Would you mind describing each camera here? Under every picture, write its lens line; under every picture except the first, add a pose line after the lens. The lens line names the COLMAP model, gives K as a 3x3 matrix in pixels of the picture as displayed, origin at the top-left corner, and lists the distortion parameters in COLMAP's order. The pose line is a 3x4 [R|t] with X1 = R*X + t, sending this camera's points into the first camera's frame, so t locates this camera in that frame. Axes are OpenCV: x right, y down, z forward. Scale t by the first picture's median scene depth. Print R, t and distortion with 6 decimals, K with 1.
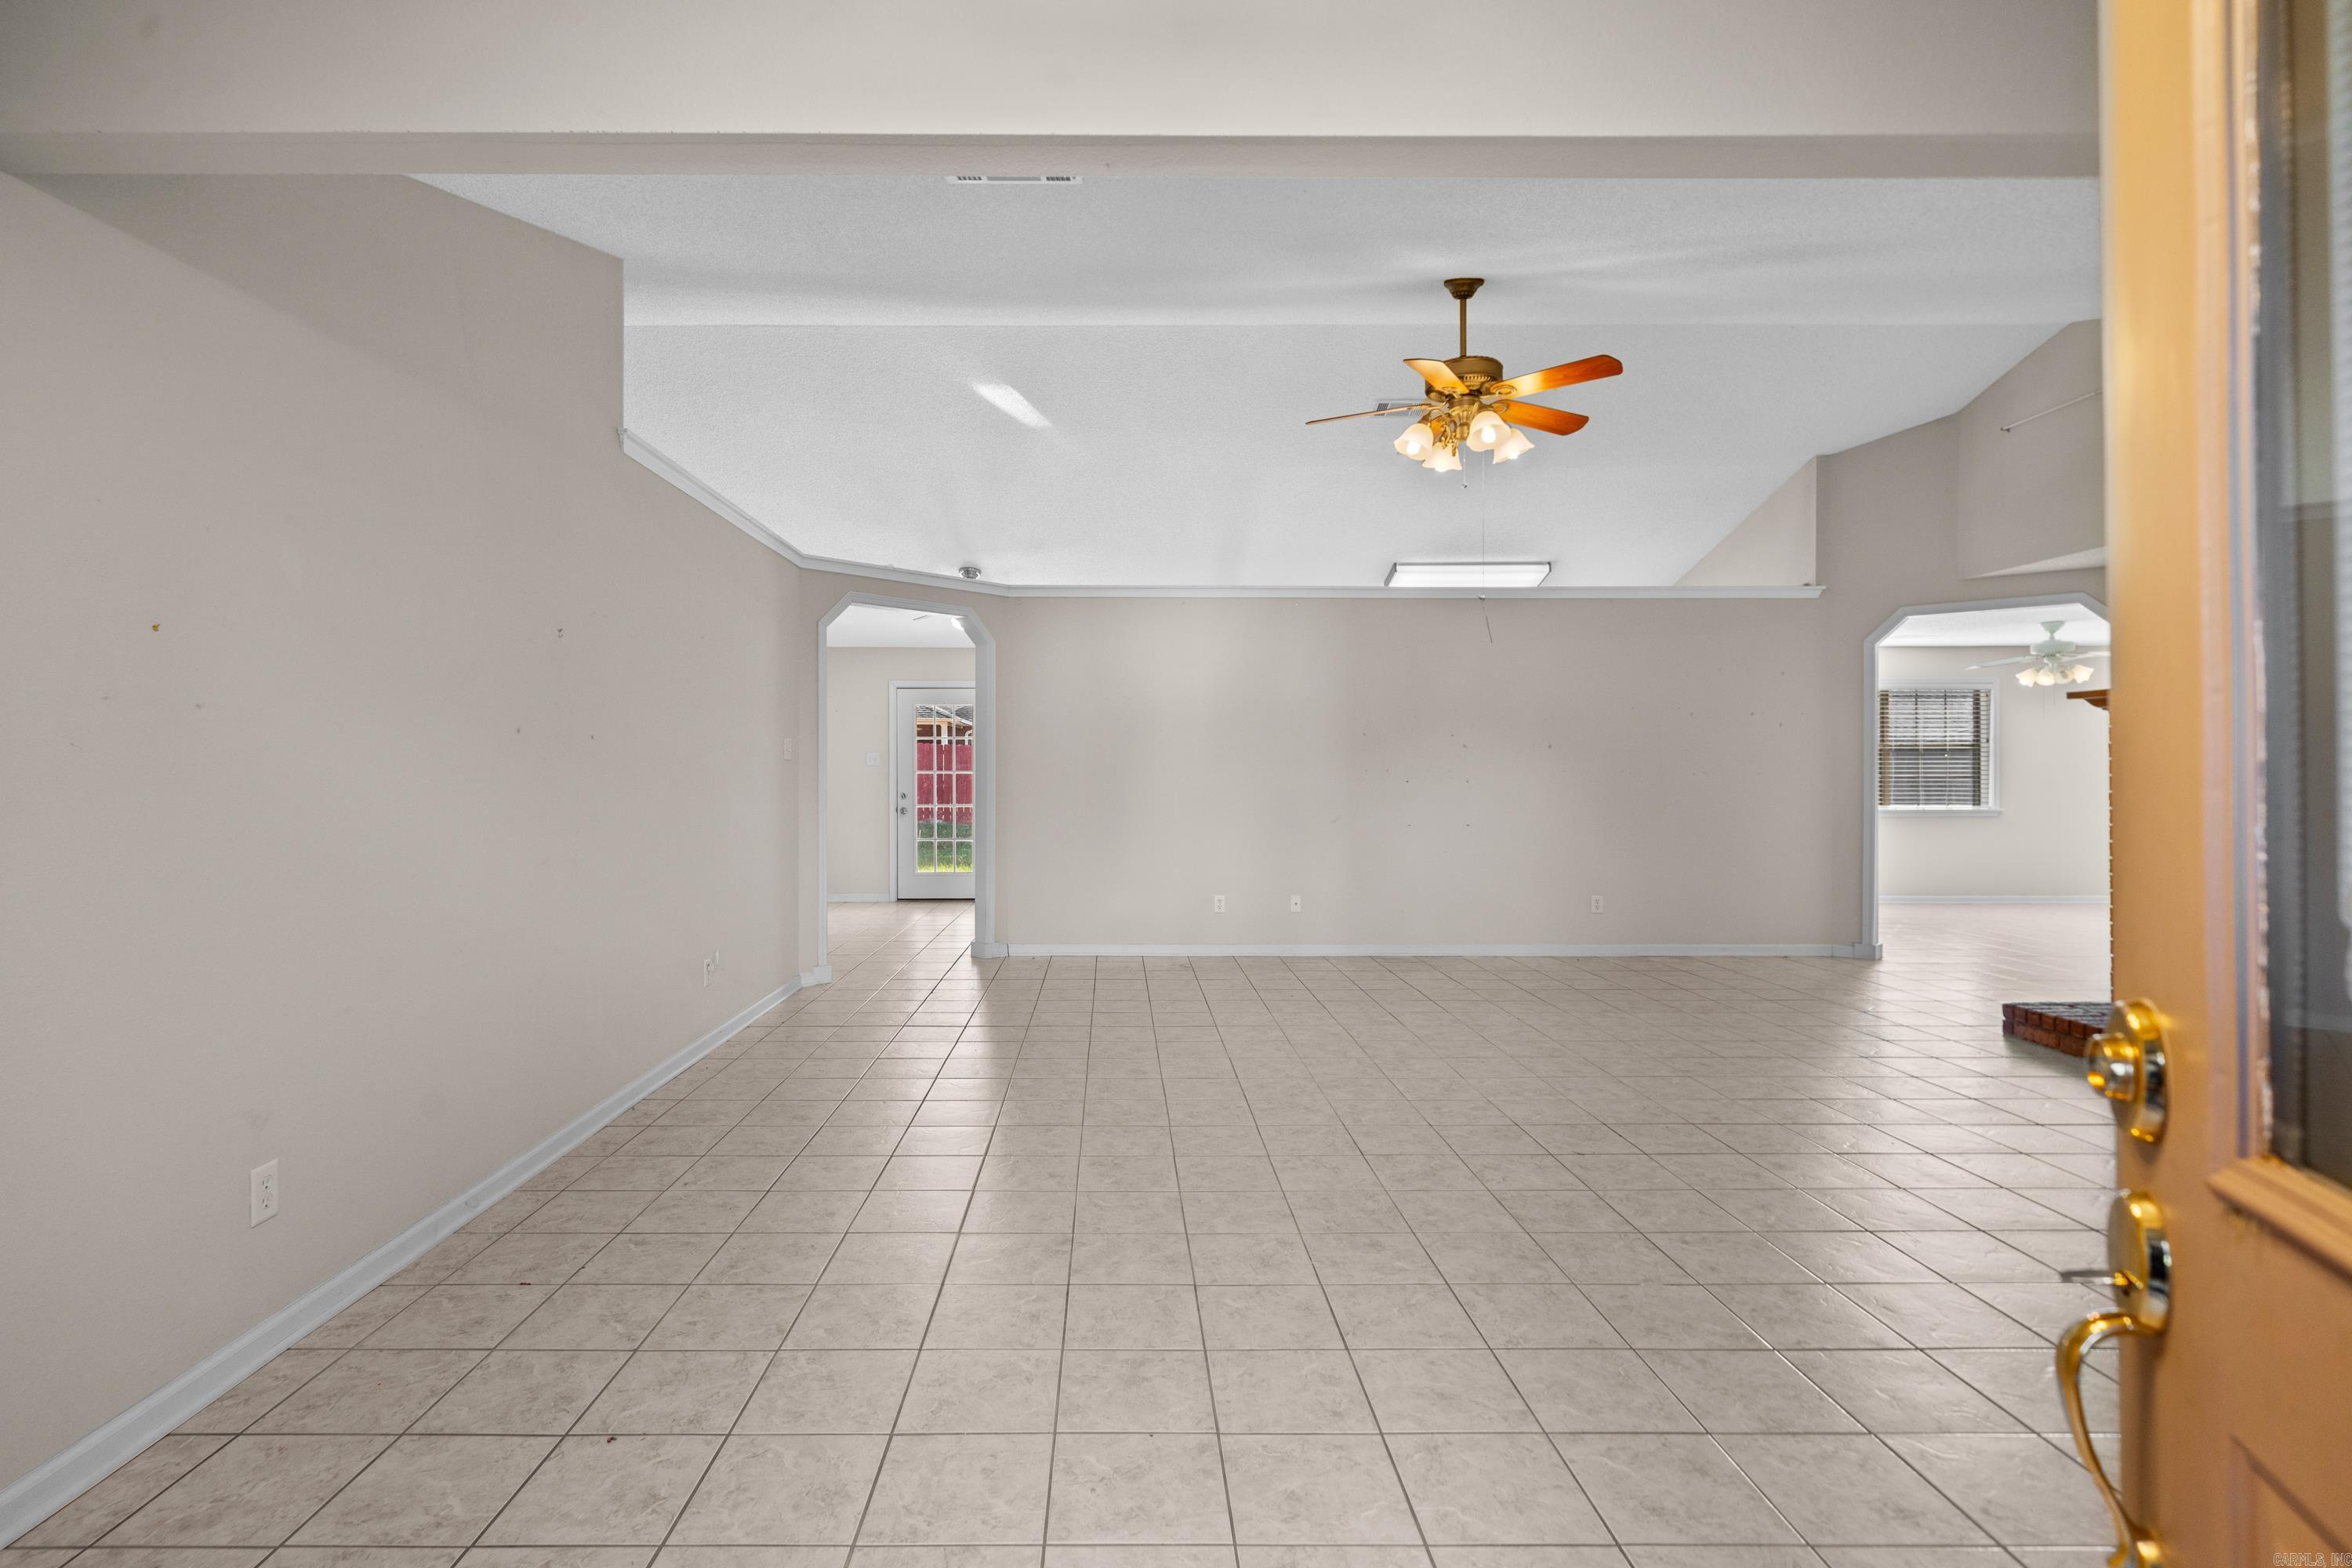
lens RADIAL K [[1060.5, 0, 1174.5], [0, 1060.5, 757.0], [0, 0, 1]] dist [0.001744, 0.000318]
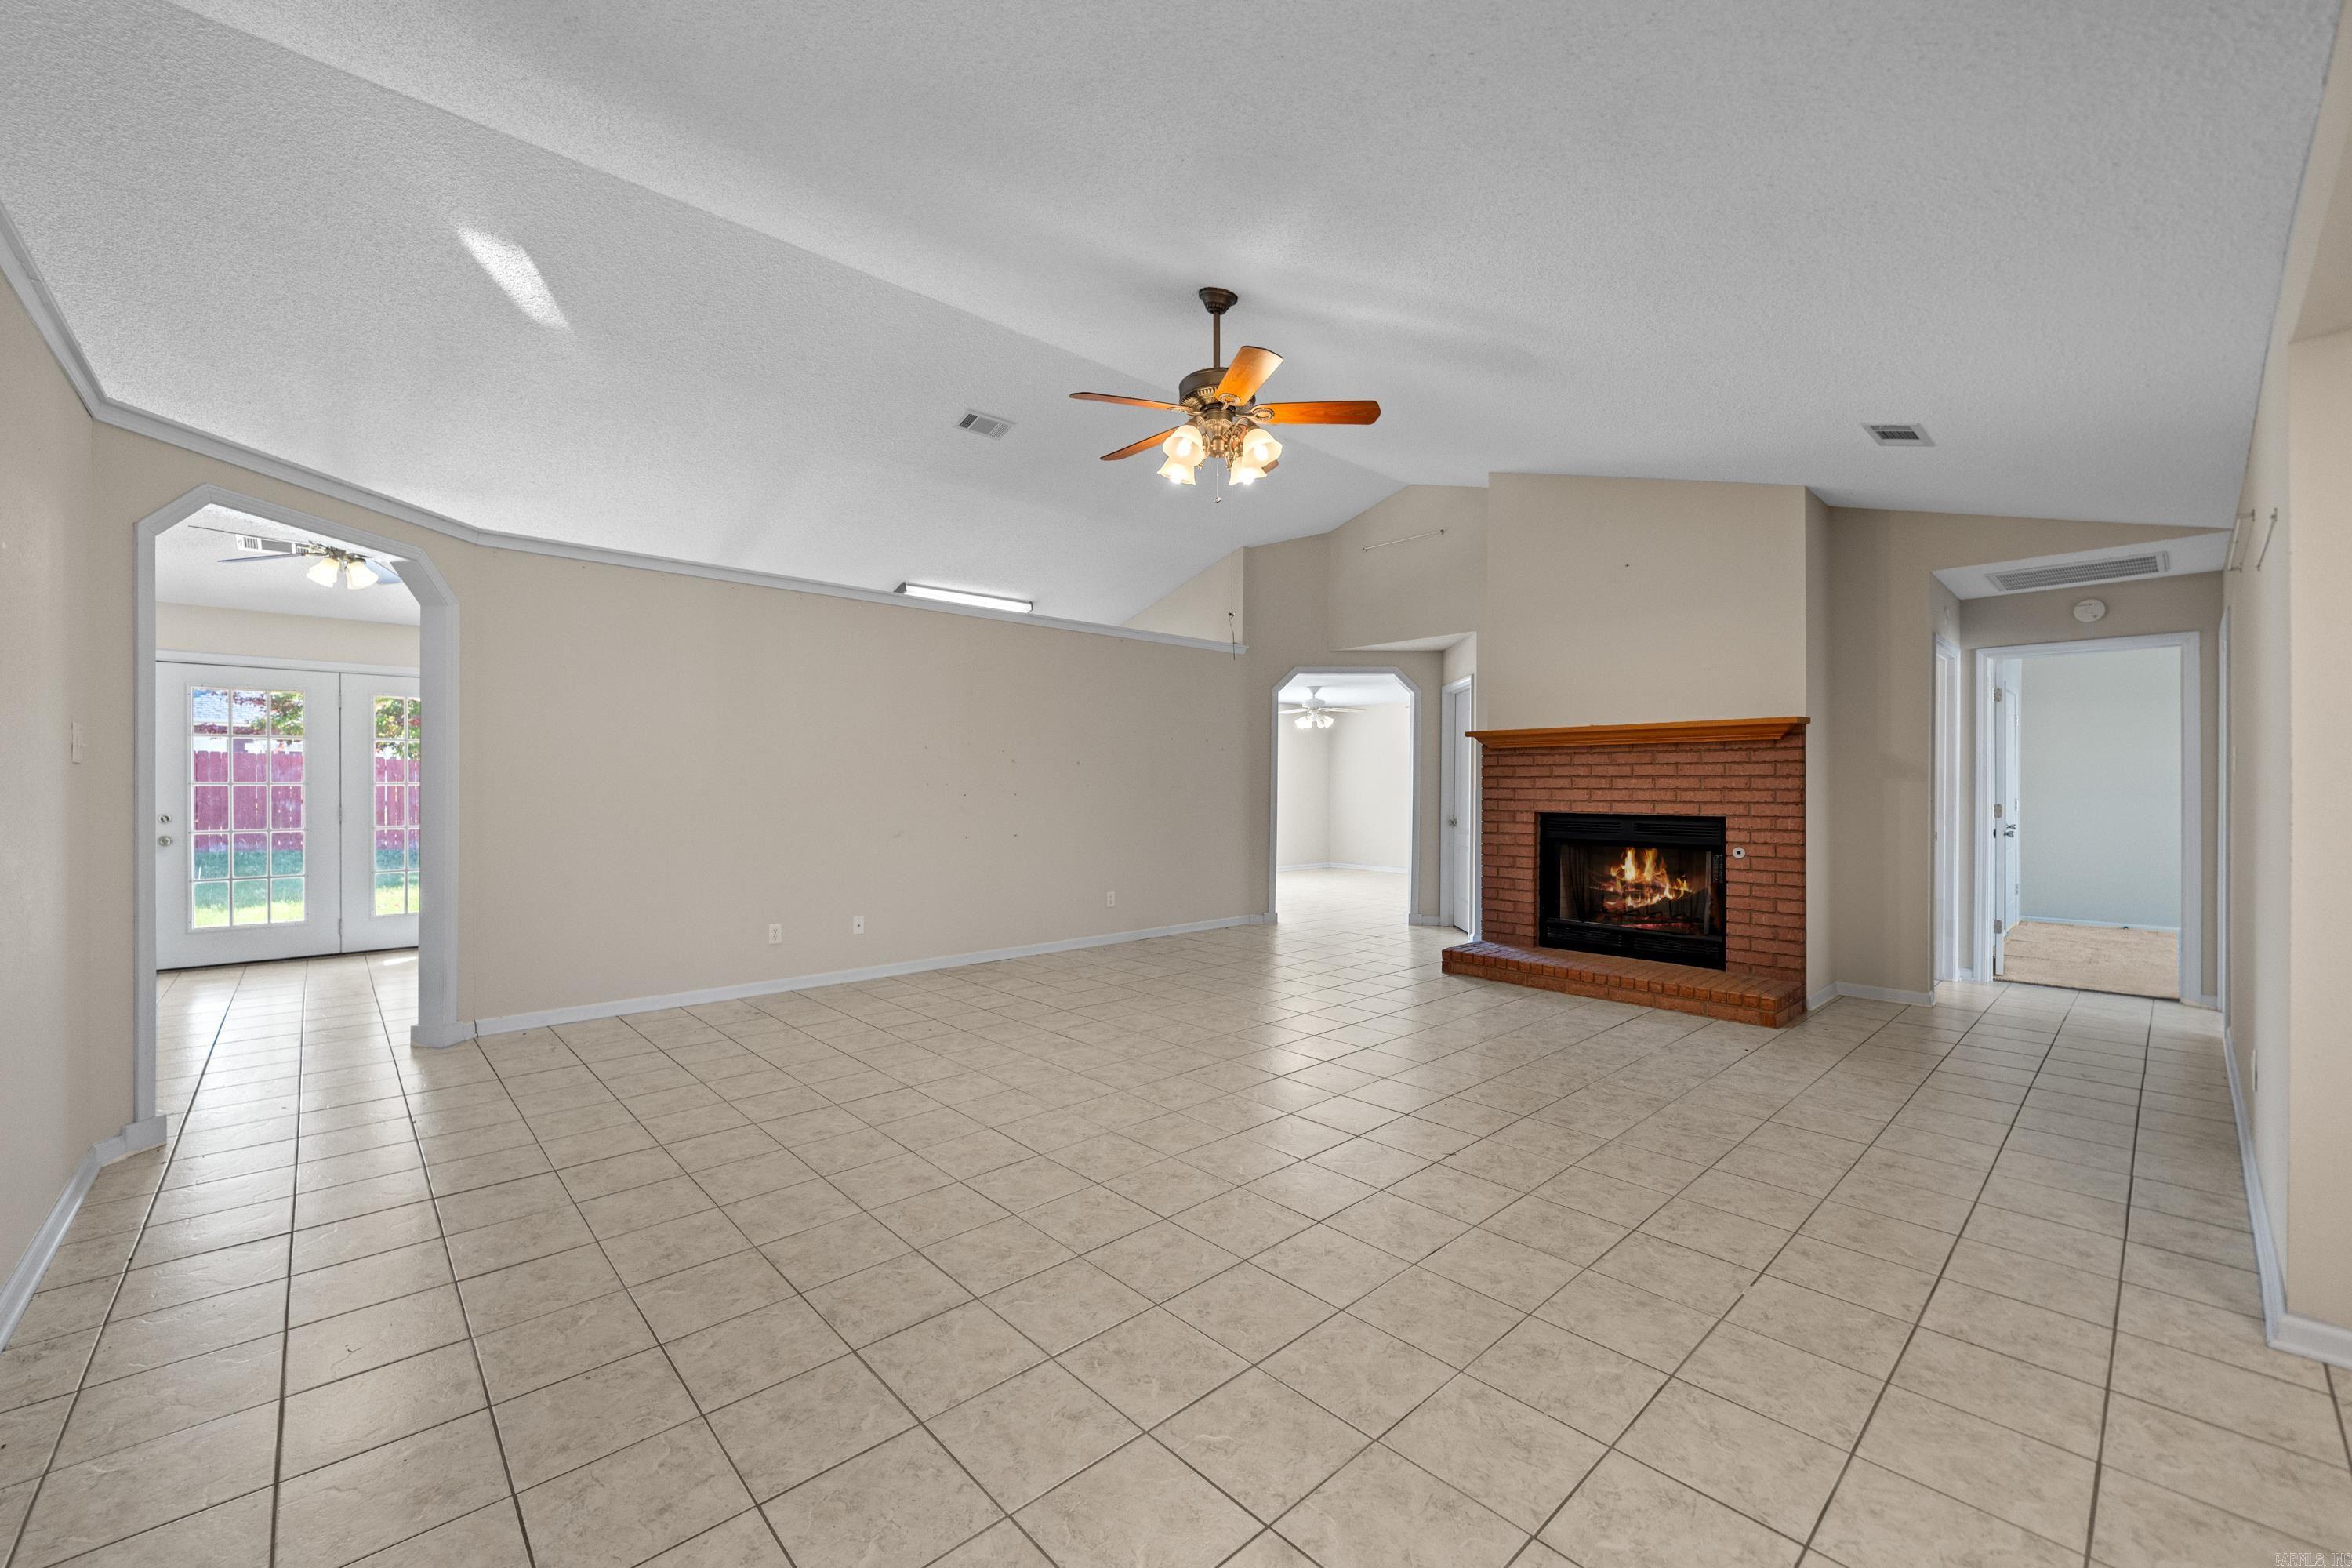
lens RADIAL K [[869.5, 0, 1155.1], [0, 869.5, 782.3], [0, 0, 1]] dist [-0.001961, -0.000190]
pose [[0.773749, 0.003217, 0.633484, -0.243300], [-0.010547, 0.999914, 0.007805, 0.003509], [-0.633404, -0.012721, 0.773717, 0.335675]]
